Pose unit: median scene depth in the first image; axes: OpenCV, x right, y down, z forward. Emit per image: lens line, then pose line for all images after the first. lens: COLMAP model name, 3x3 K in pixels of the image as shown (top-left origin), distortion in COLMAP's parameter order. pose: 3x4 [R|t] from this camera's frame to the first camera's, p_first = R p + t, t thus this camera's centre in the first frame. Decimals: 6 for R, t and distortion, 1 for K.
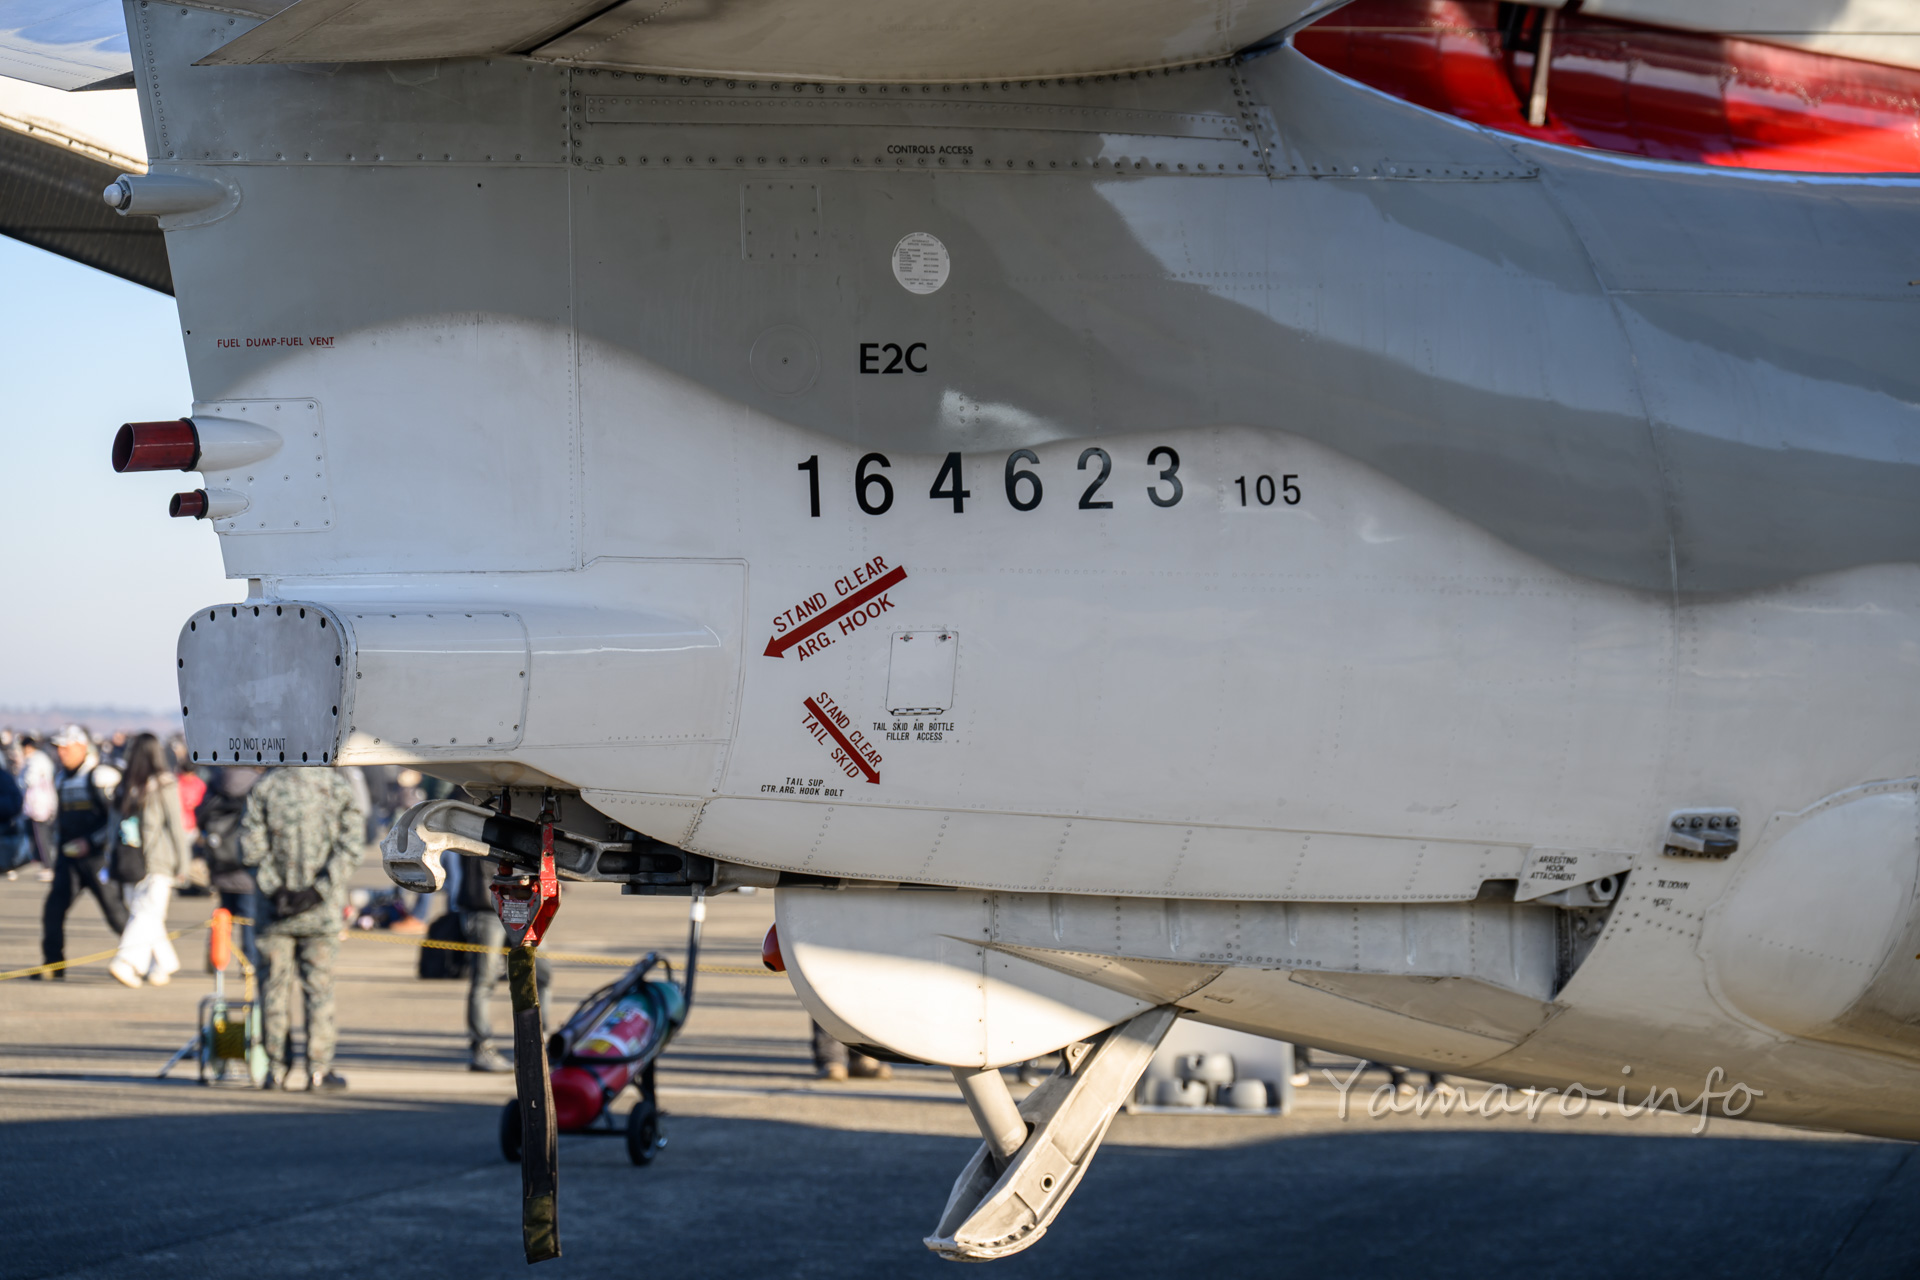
lens RADIAL K [[6510.6, 0, 959.8], [0, 6510.6, 640.0], [0, 0, 1]] dist [-0.097376, 0.000000]
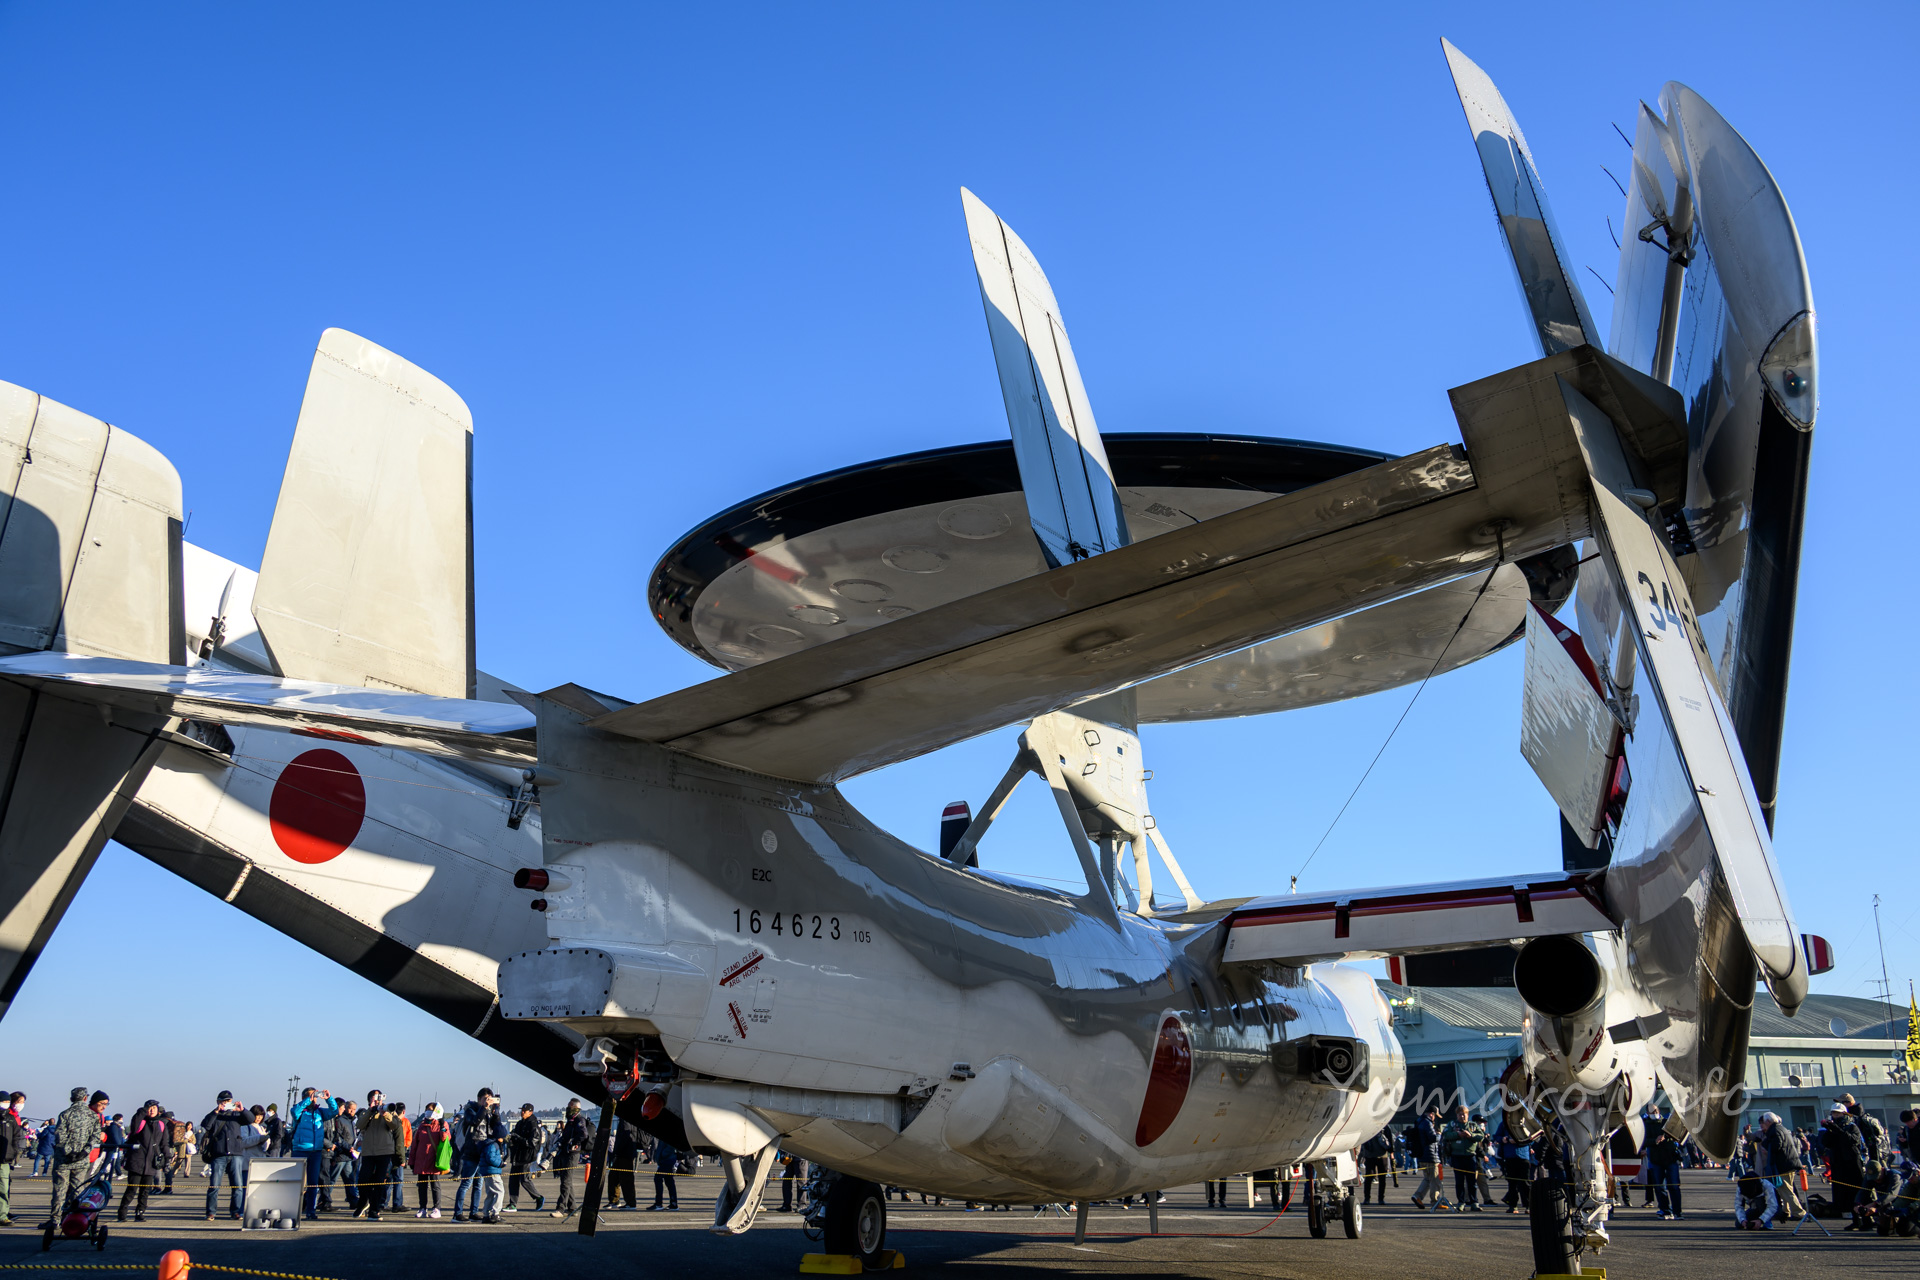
lens RADIAL K [[1691.9, 0, 960.7], [0, 1691.9, 640.8], [0, 0, 1]] dist [0.008159, 0.004465]
pose [[0.839849, 0.156132, 0.519882, -0.317714], [-0.009881, 0.961980, -0.272942, 0.053096], [-0.542731, 0.224093, 0.809460, 0.368449]]
